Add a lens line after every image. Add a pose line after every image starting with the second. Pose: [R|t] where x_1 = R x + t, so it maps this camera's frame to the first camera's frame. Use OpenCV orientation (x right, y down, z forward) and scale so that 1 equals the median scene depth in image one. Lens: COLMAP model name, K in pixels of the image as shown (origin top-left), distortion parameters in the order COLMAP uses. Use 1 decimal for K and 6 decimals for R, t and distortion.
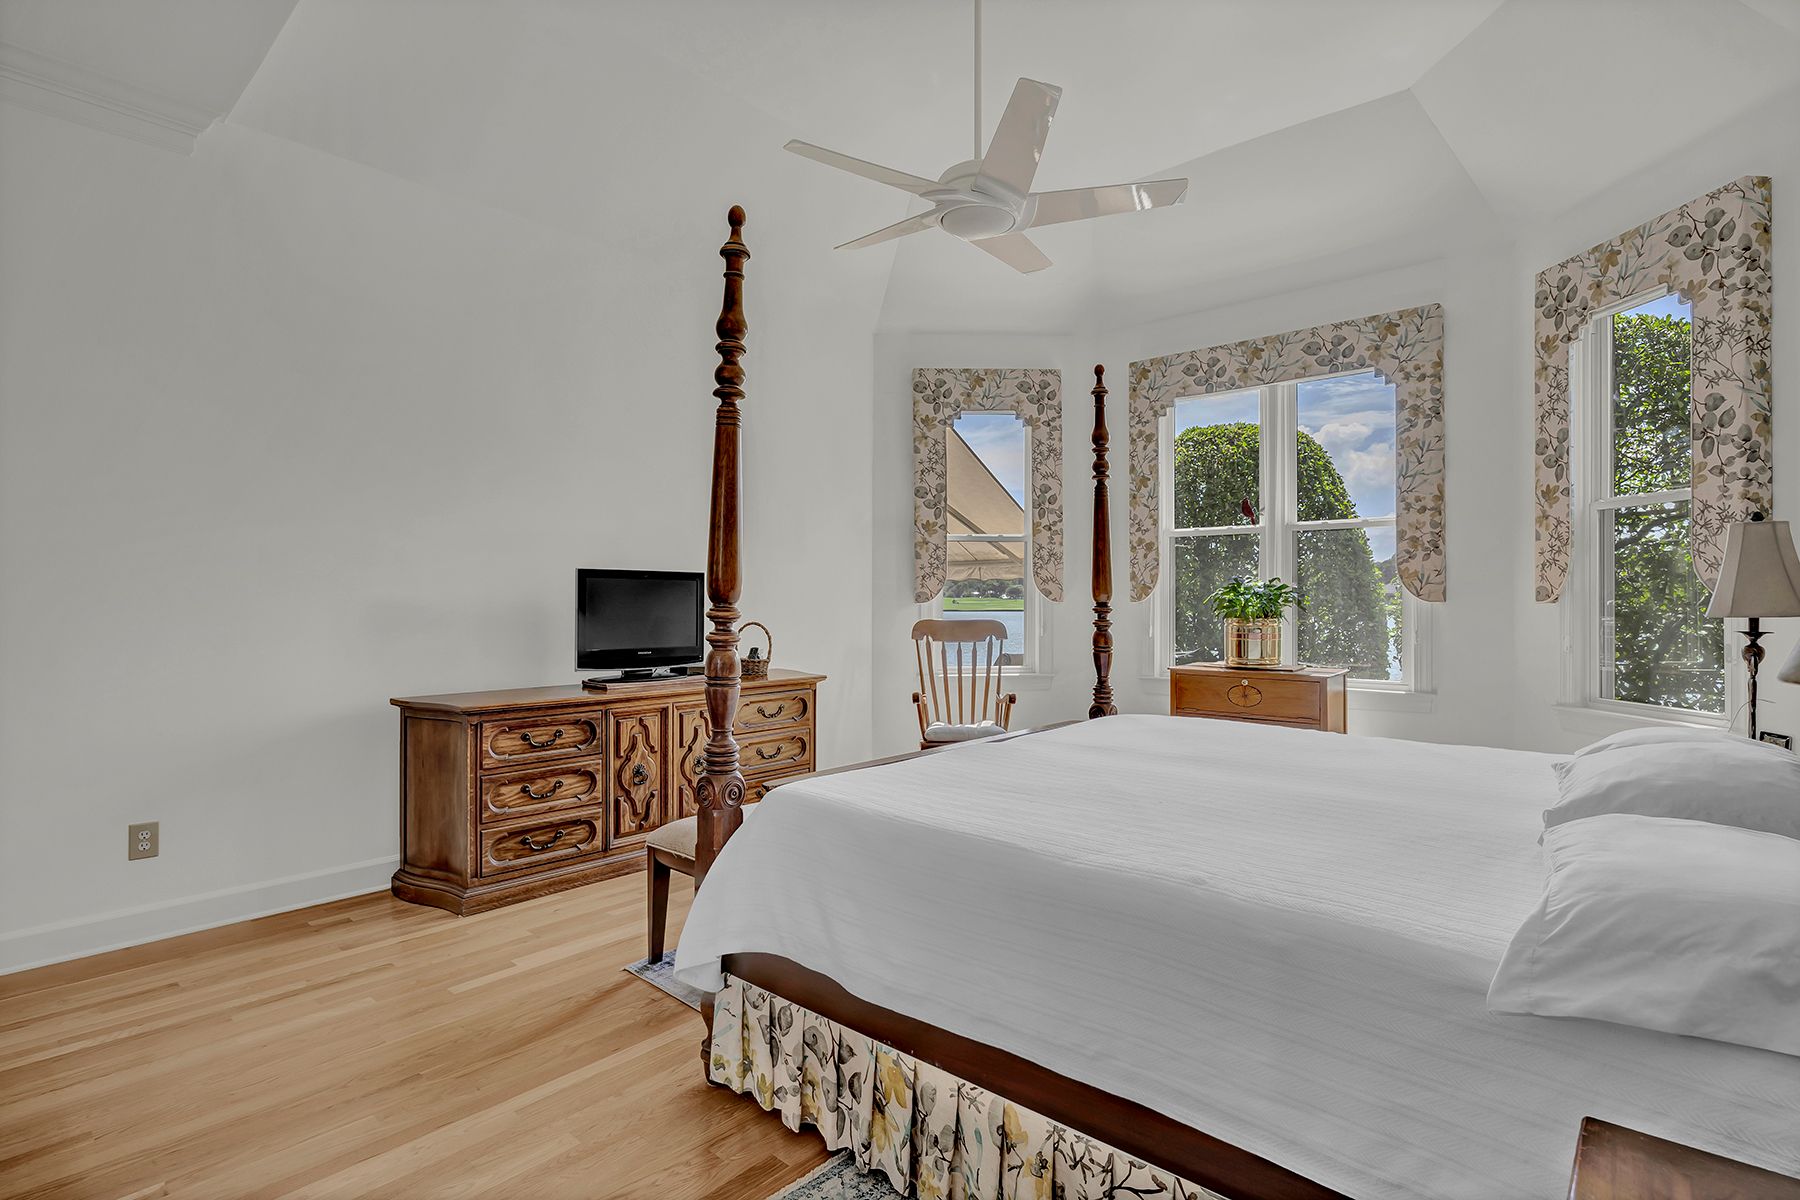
lens RADIAL K [[858.1, 0, 902.4], [0, 858.1, 595.6], [0, 0, 1]] dist [-0.006001, -0.000346]
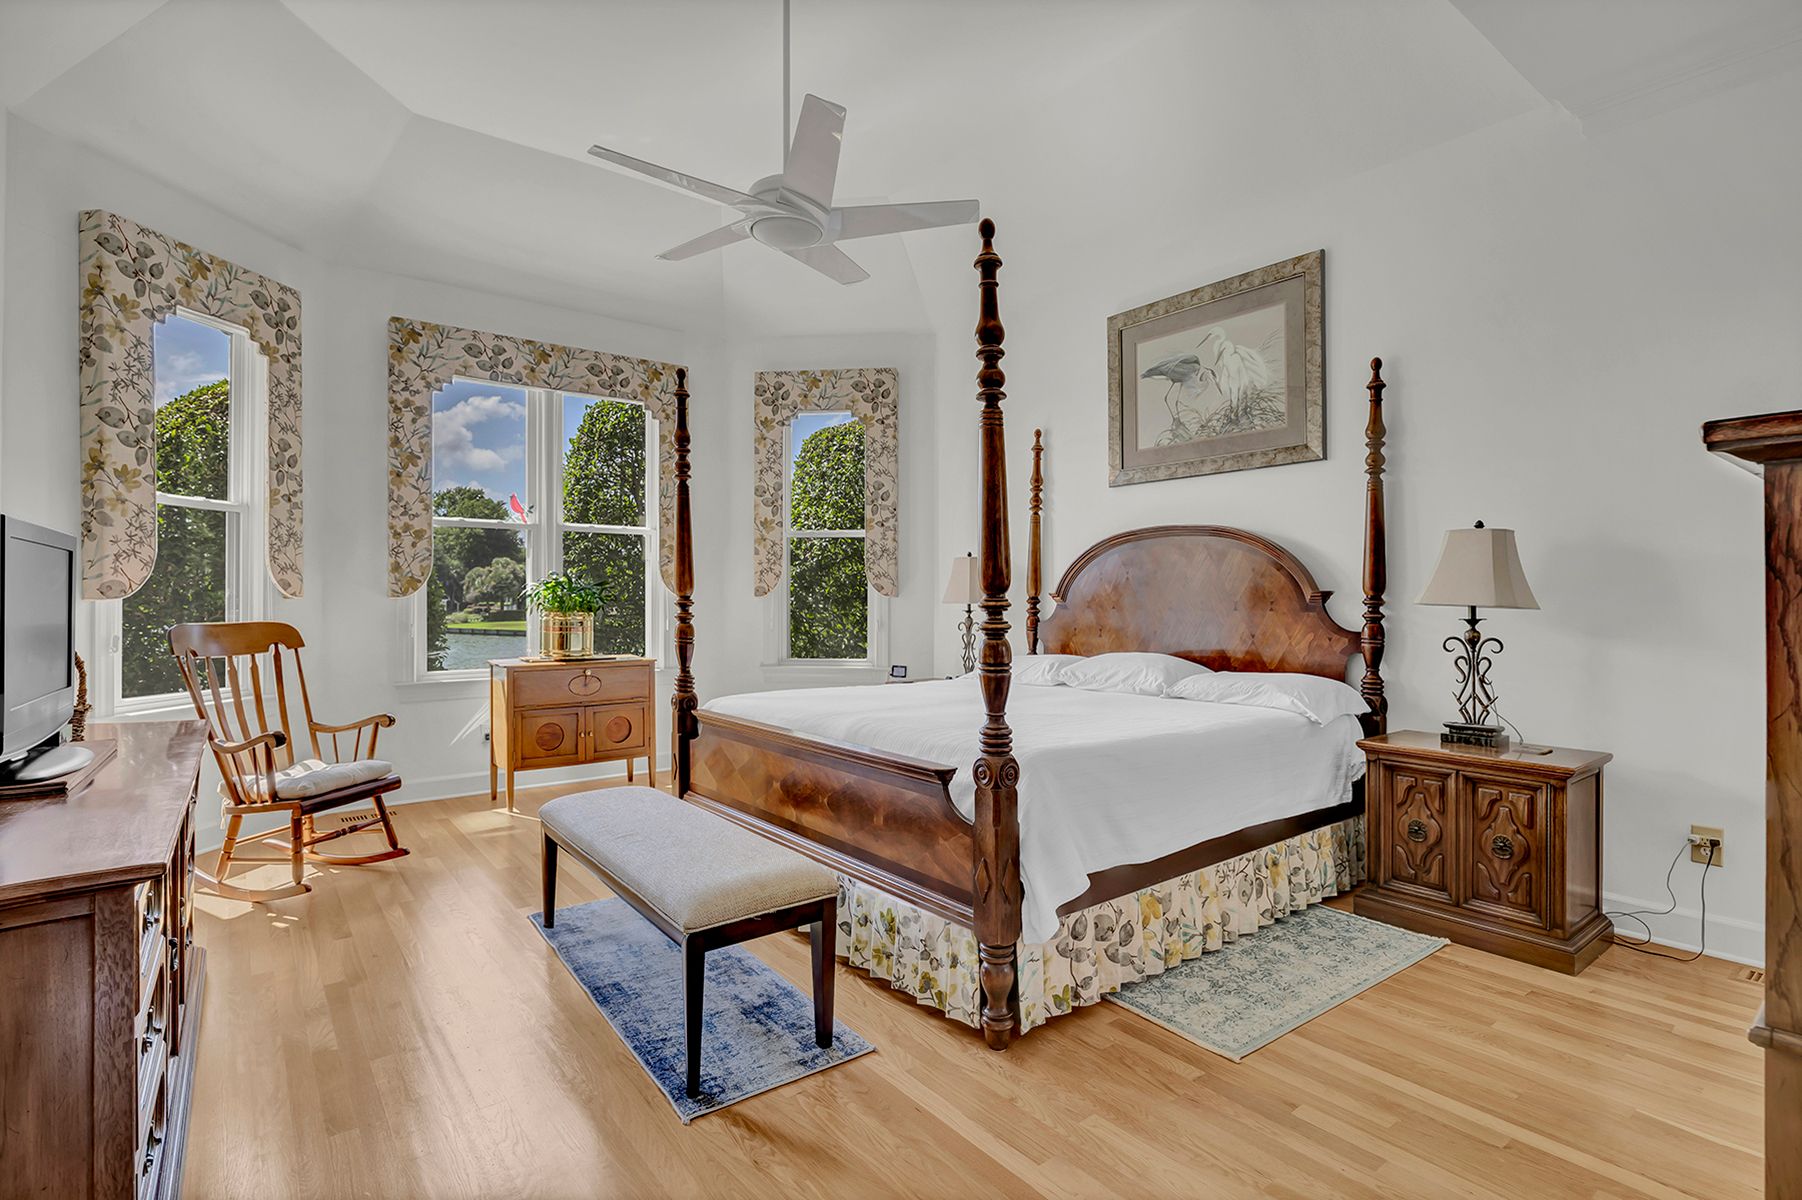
lens RADIAL K [[859.1, 0, 904.3], [0, 859.1, 597.6], [0, 0, 1]] dist [-0.006001, -0.000346]
pose [[0.194090, 0.000012, 0.980984, -0.496175], [-0.003943, 0.999992, 0.000768, 0.005333], [-0.980976, -0.004017, 0.194089, 0.354606]]
